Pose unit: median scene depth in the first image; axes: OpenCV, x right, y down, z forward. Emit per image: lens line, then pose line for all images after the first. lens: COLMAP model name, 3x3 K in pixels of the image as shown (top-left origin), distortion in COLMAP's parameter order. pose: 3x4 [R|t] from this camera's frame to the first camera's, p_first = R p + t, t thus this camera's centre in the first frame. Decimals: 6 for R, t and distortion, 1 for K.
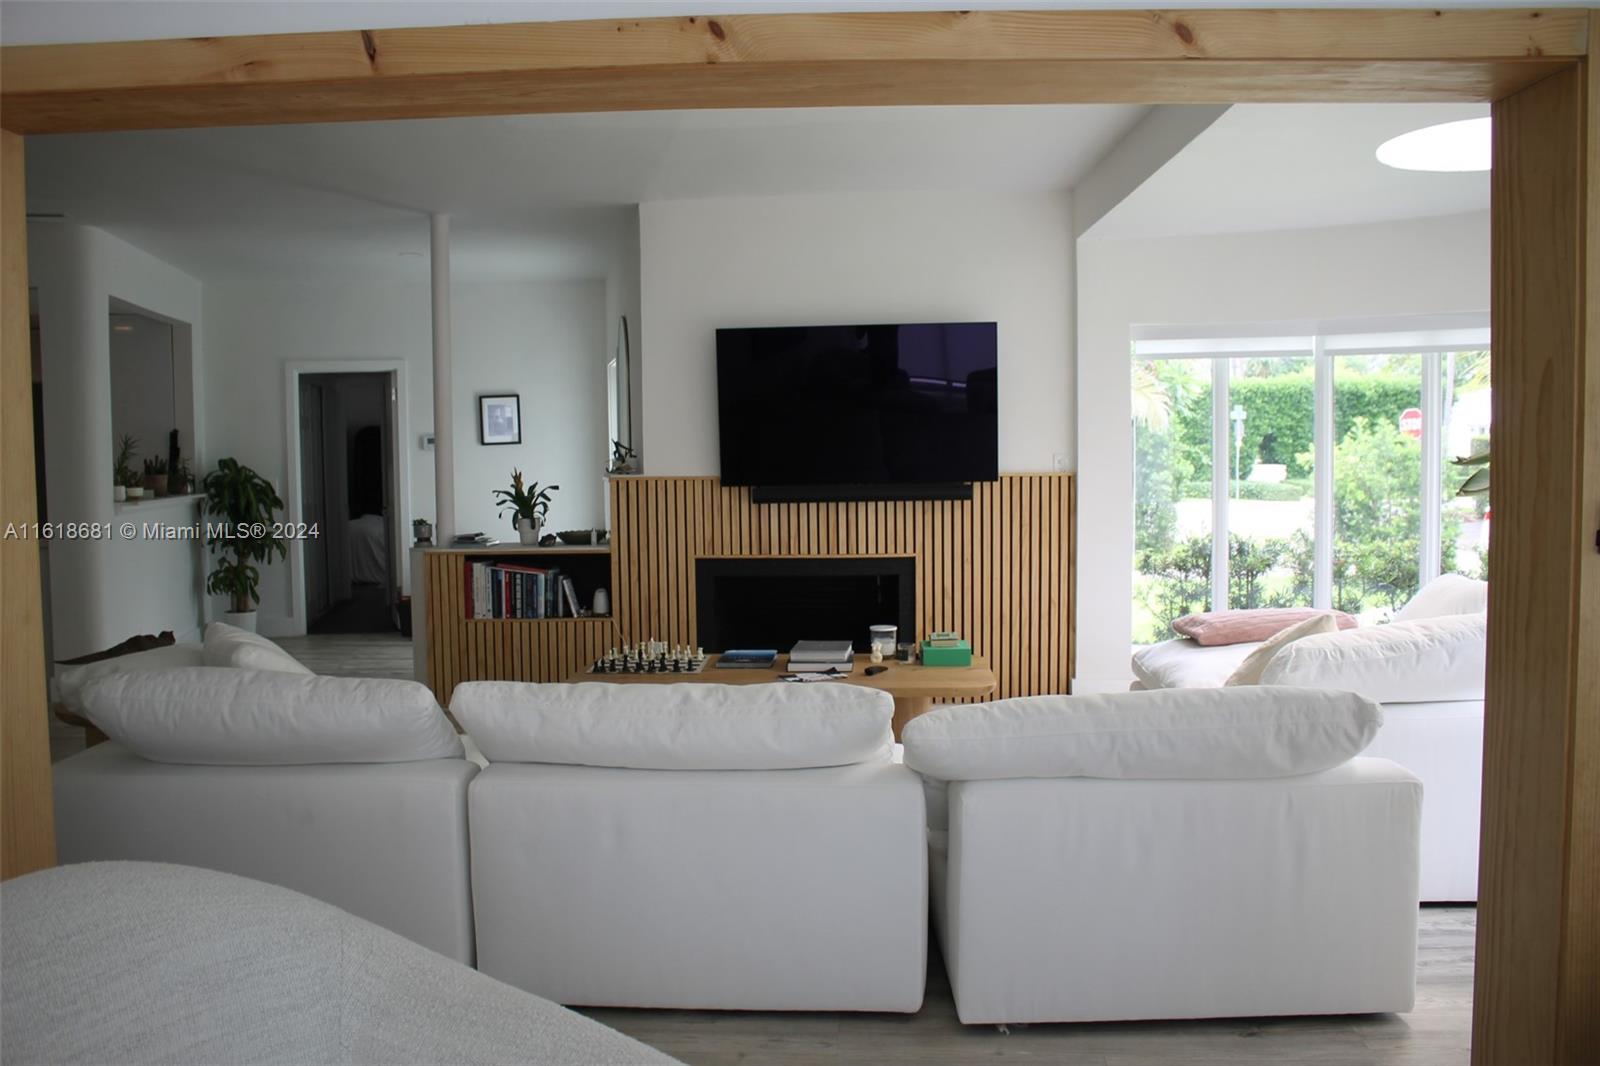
lens RADIAL K [[1352.1, 0, 786.3], [0, 1352.1, 533.6], [0, 0, 1]] dist [-0.178182, 0.212727]
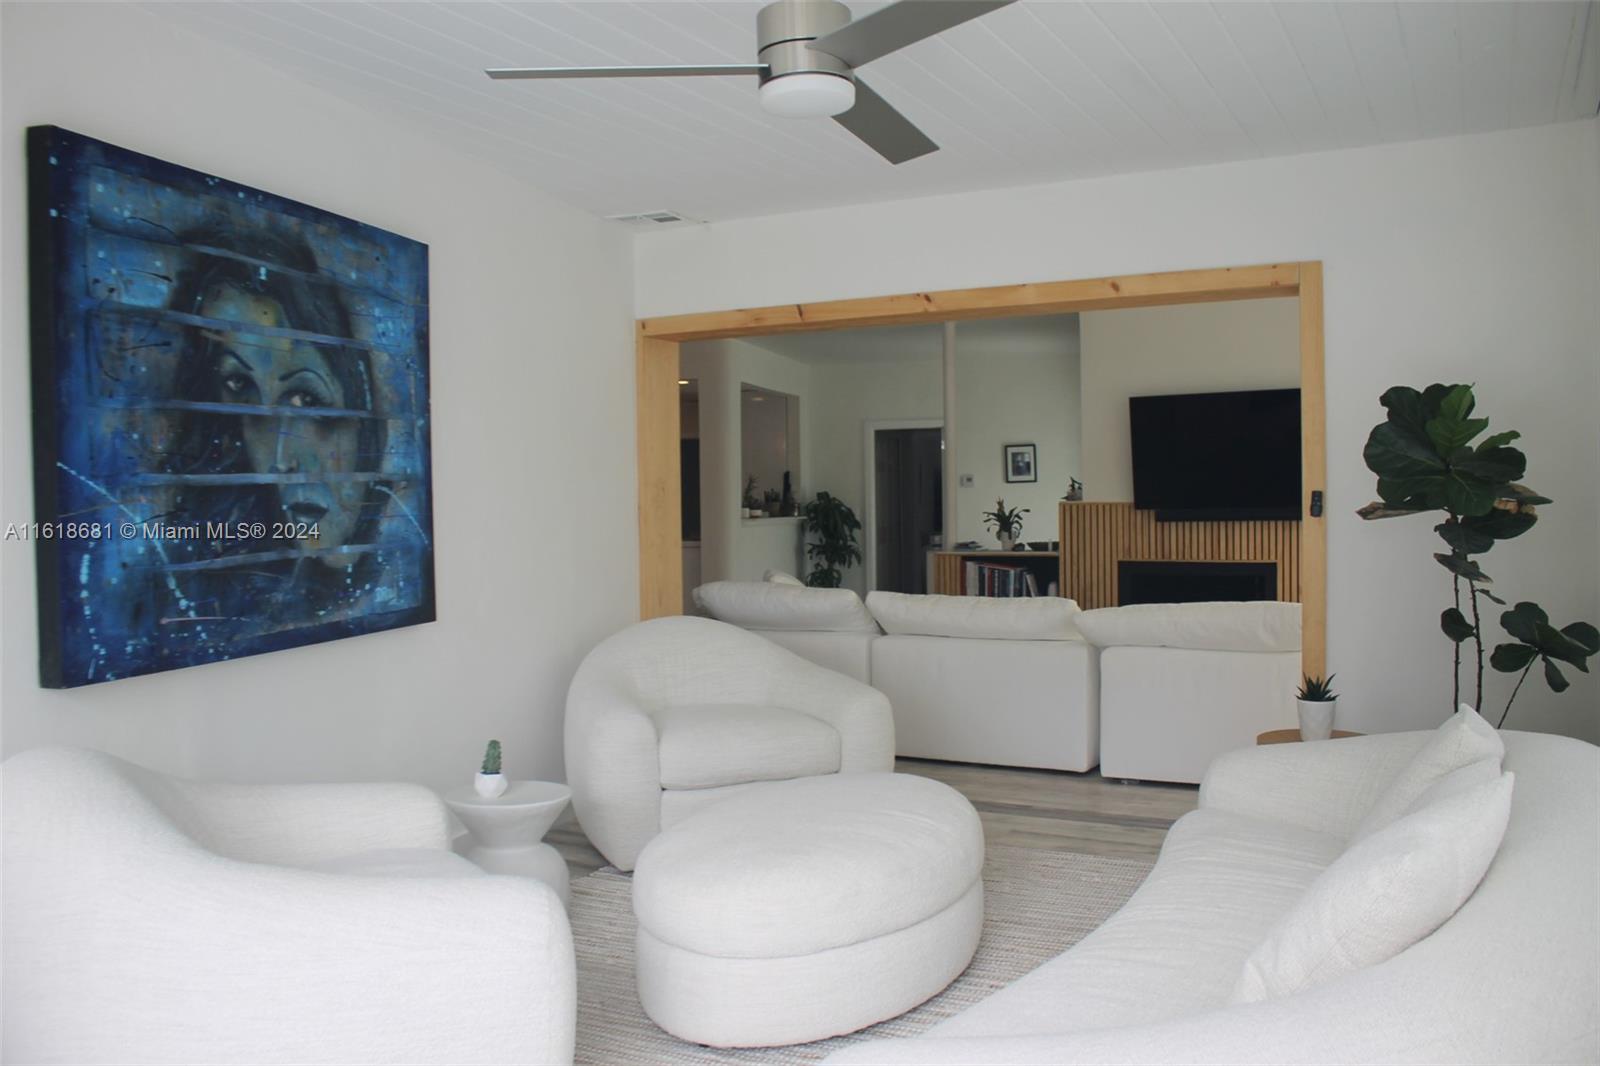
lens RADIAL K [[1352.1, 0, 786.3], [0, 1352.1, 533.6], [0, 0, 1]] dist [-0.178182, 0.212727]
pose [[0.892741, 0.010965, -0.450437, 0.248457], [-0.026579, 0.999245, -0.028354, 0.038246], [0.449786, 0.037285, 0.892358, -0.389498]]
